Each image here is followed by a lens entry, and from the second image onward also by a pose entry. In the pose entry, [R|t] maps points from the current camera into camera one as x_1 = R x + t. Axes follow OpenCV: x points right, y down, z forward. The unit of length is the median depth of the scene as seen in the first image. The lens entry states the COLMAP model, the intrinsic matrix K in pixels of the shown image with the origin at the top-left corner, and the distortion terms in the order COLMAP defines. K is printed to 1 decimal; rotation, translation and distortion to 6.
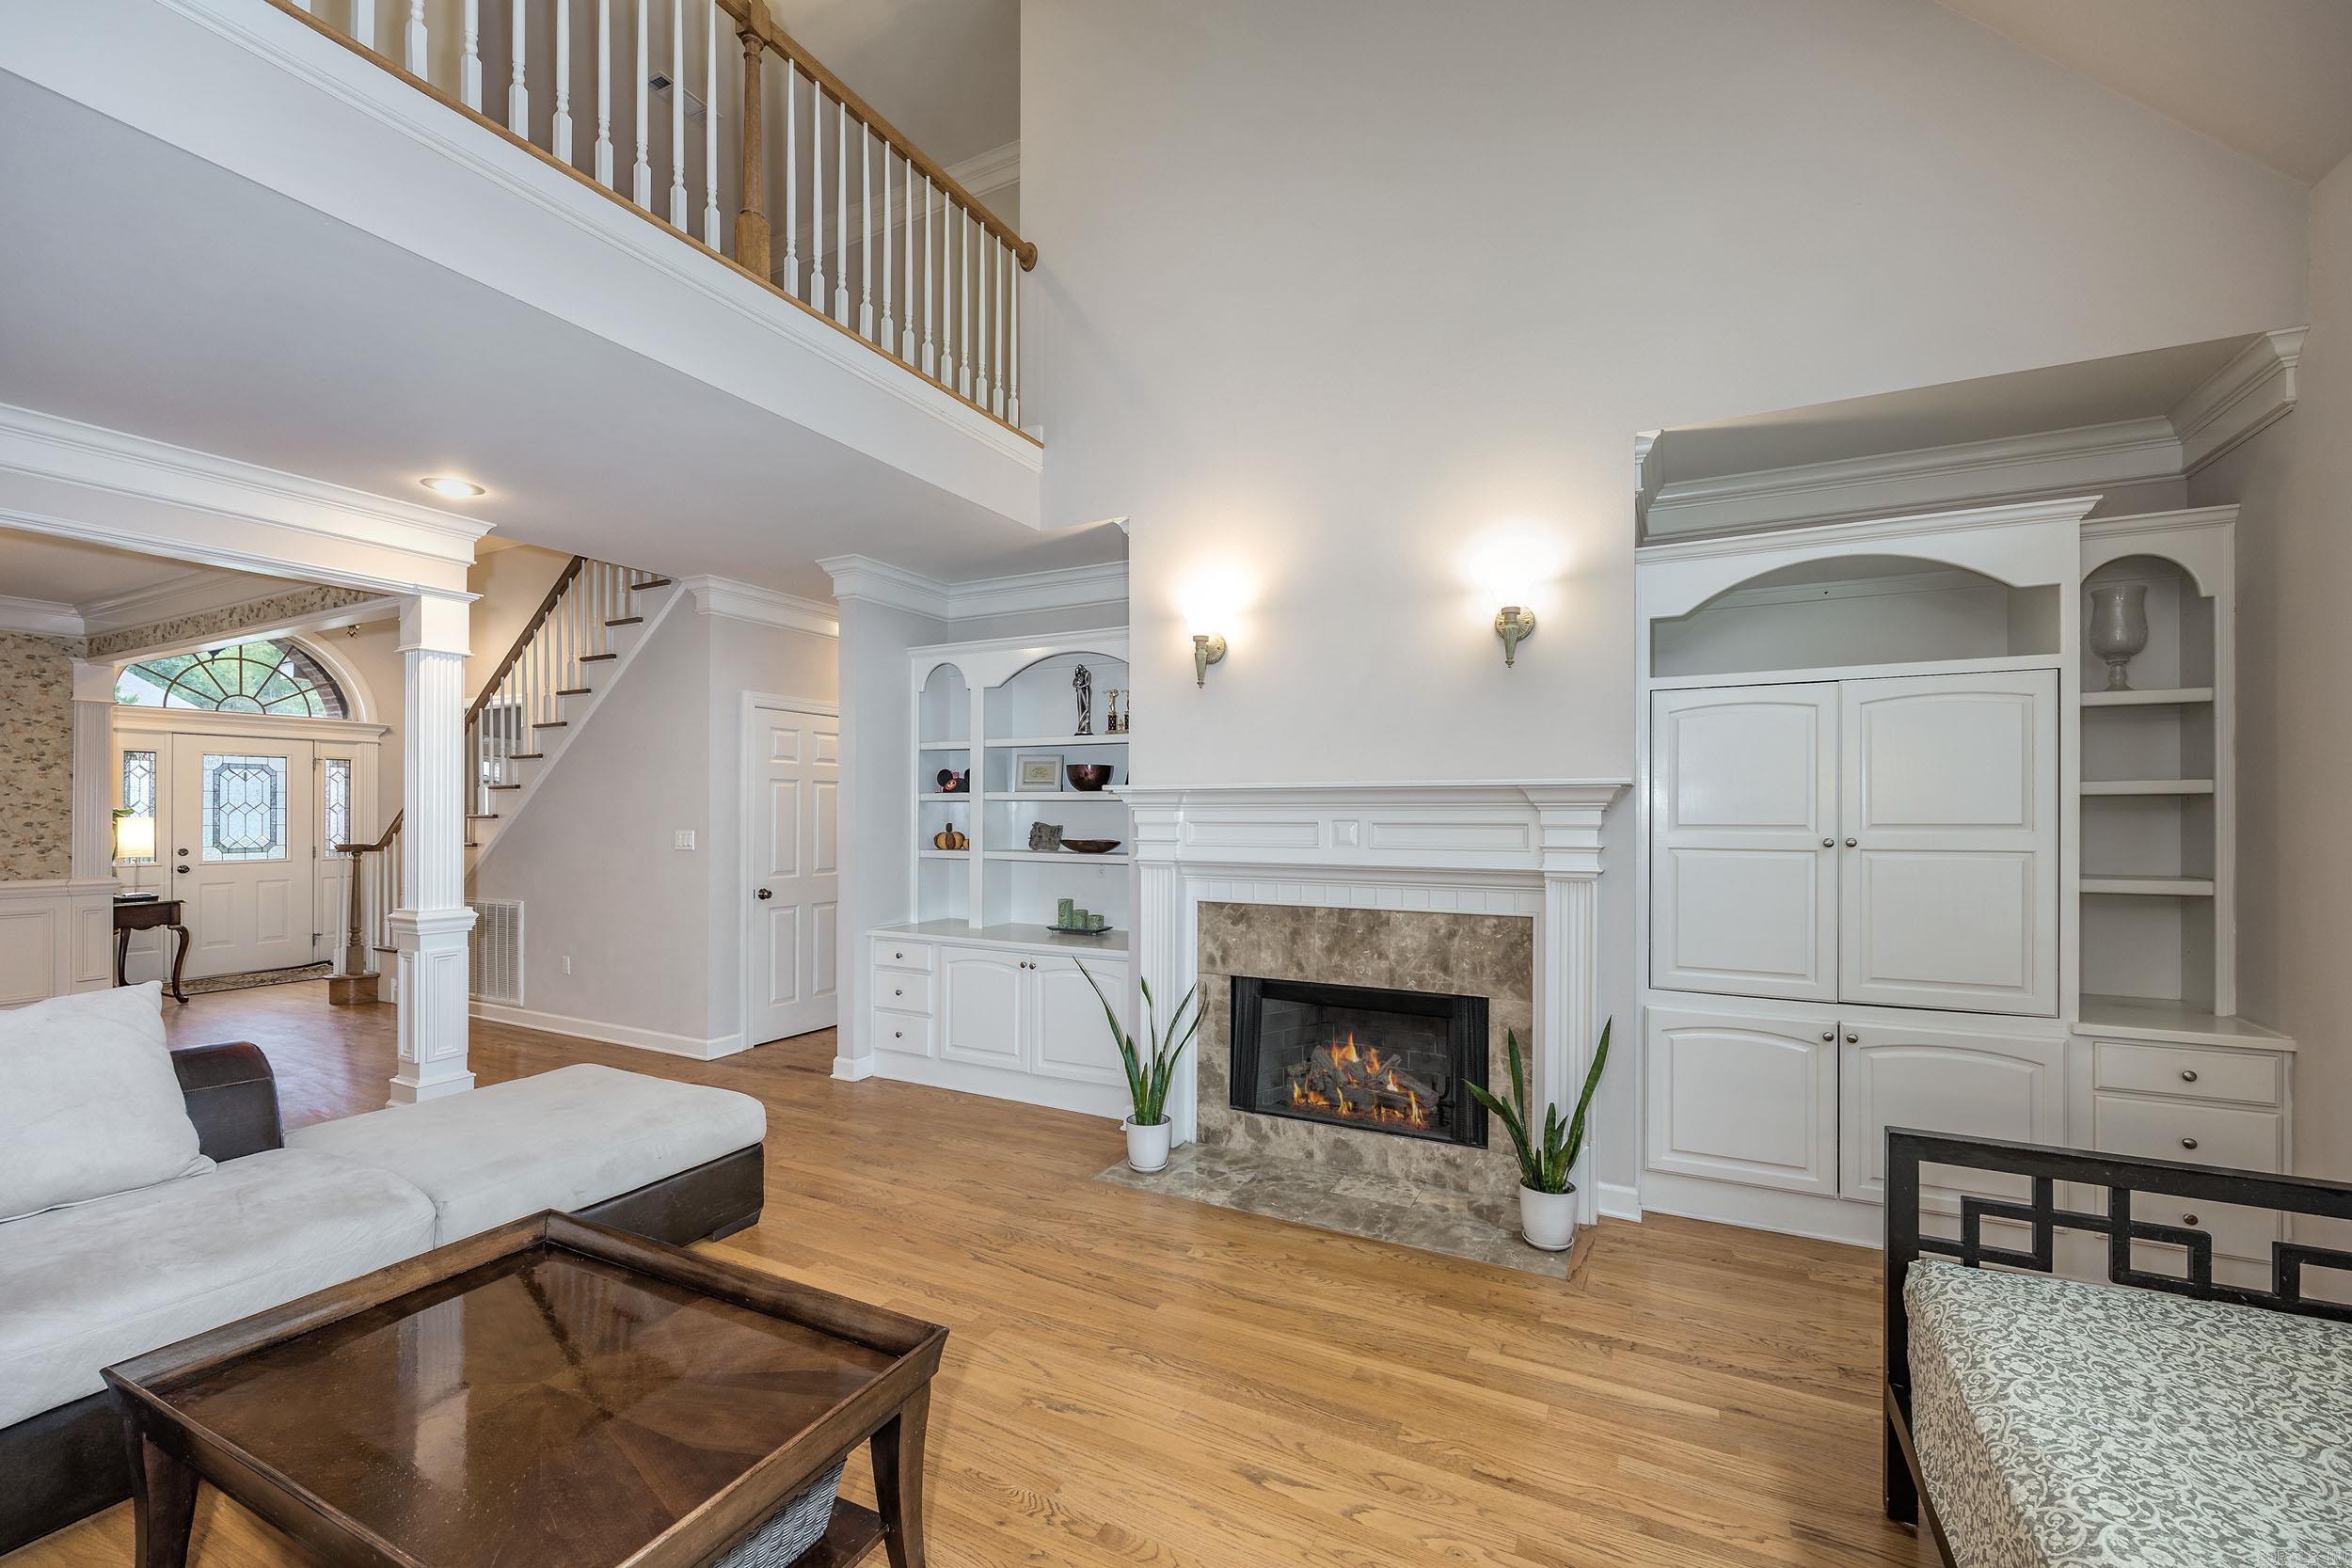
lens RADIAL K [[962.3, 0, 1178.6], [0, 962.3, 814.4], [0, 0, 1]] dist [-0.001444, -0.000388]
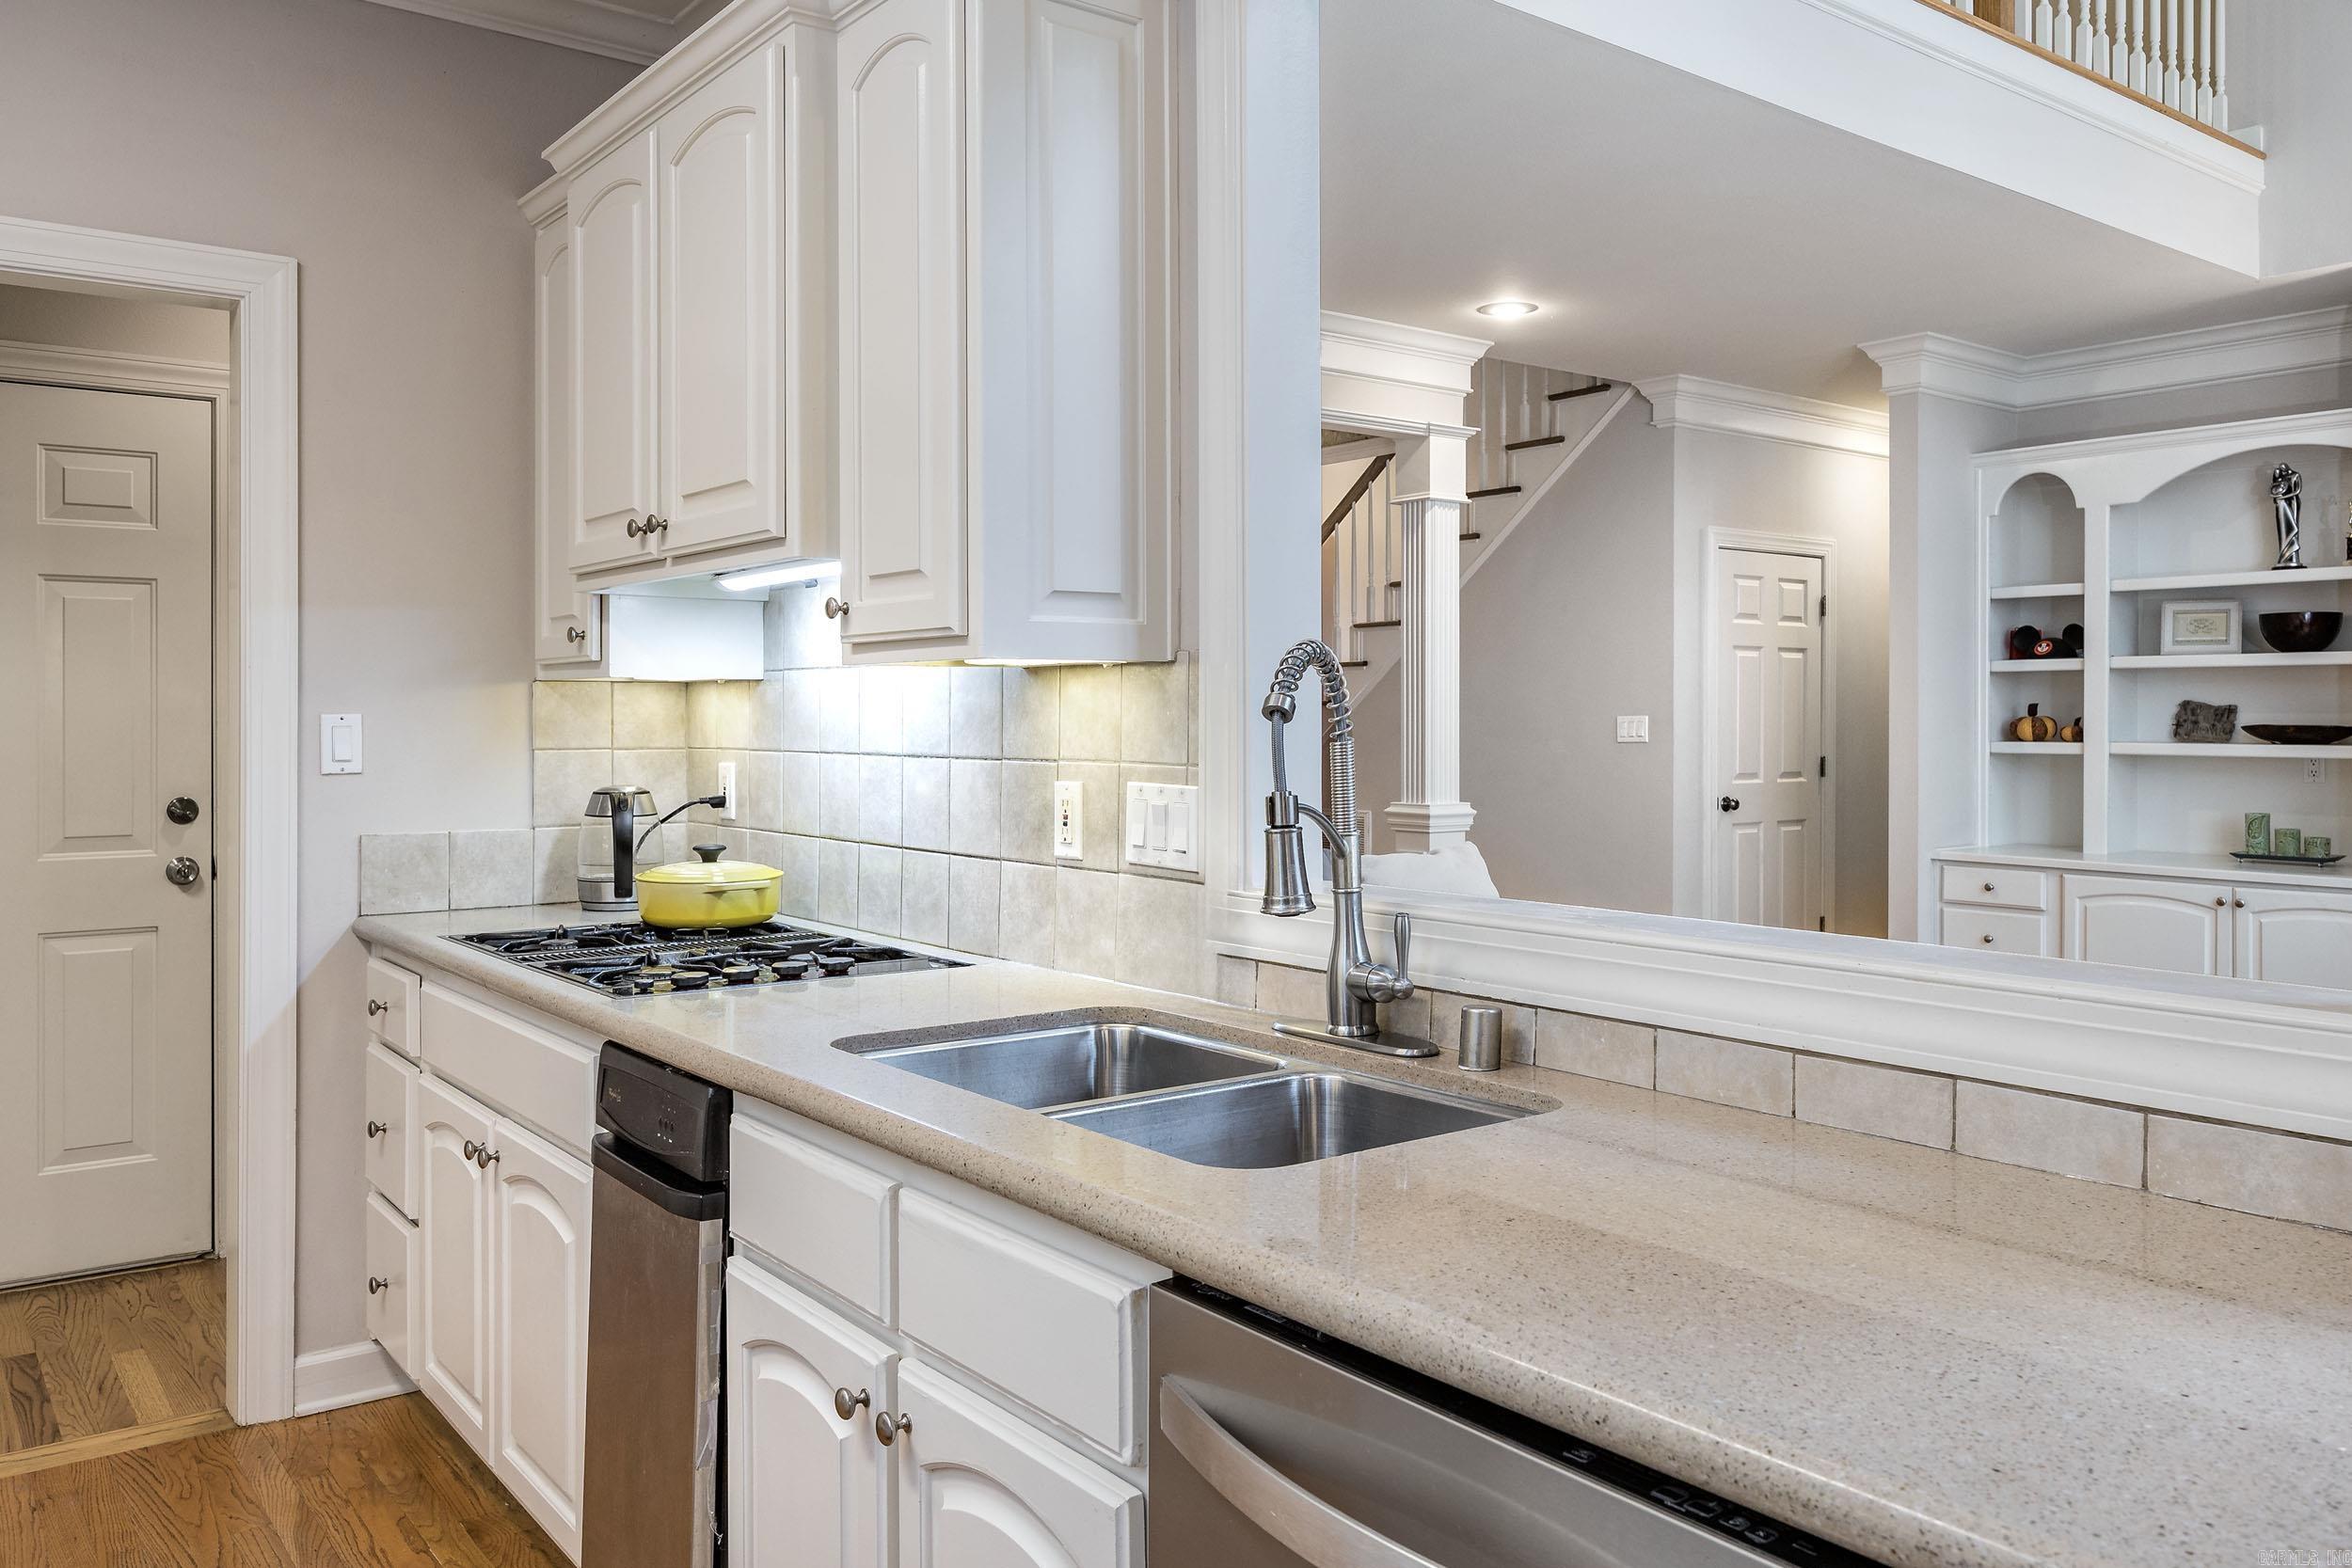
lens RADIAL K [[1729.7, 0, 1176.1], [0, 1729.7, 724.5], [0, 0, 1]] dist [-0.007585, -0.005898]
pose [[0.903195, -0.001356, -0.429228, -0.289519], [0.002416, 0.999995, 0.001926, 0.022359], [0.429223, -0.002777, 0.903194, -0.421295]]
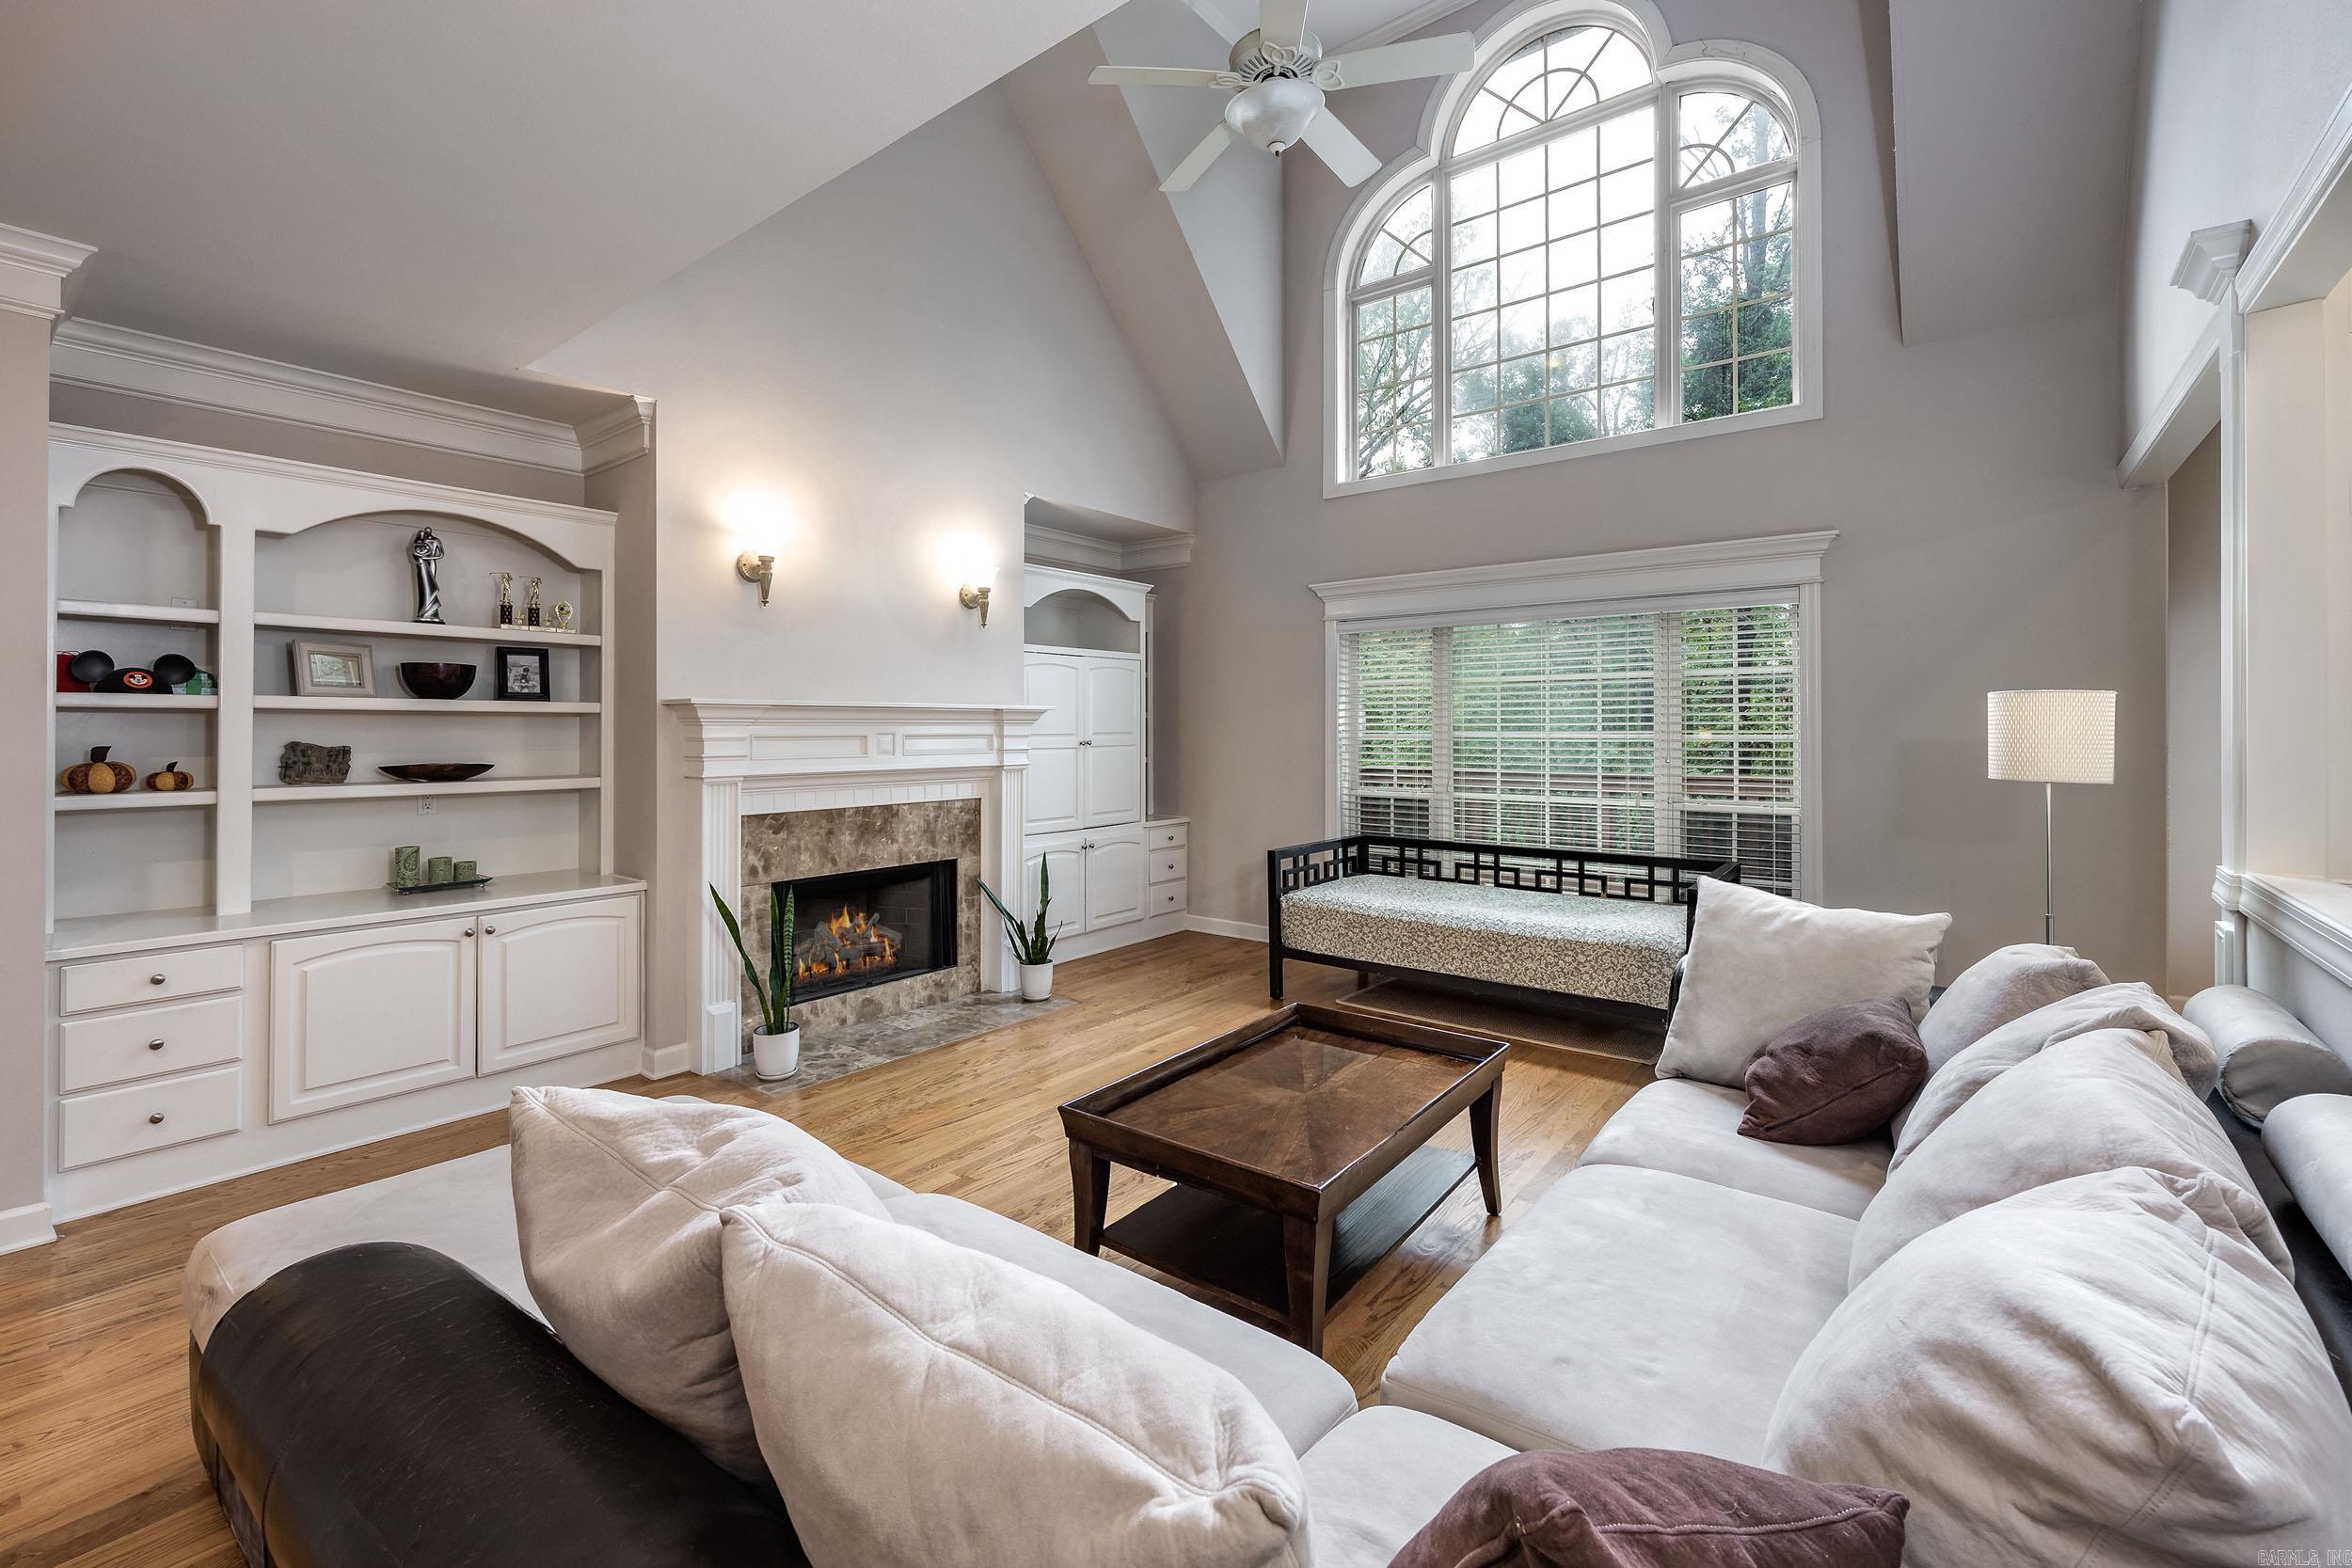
lens RADIAL K [[975.6, 0, 1157.0], [0, 975.6, 738.2], [0, 0, 1]] dist [-0.000945, -0.000014]
pose [[0.208491, -0.014409, 0.977918, -0.734267], [-0.000244, 0.999891, 0.014784, -0.004944], [-0.978024, -0.003321, 0.208465, 0.301816]]
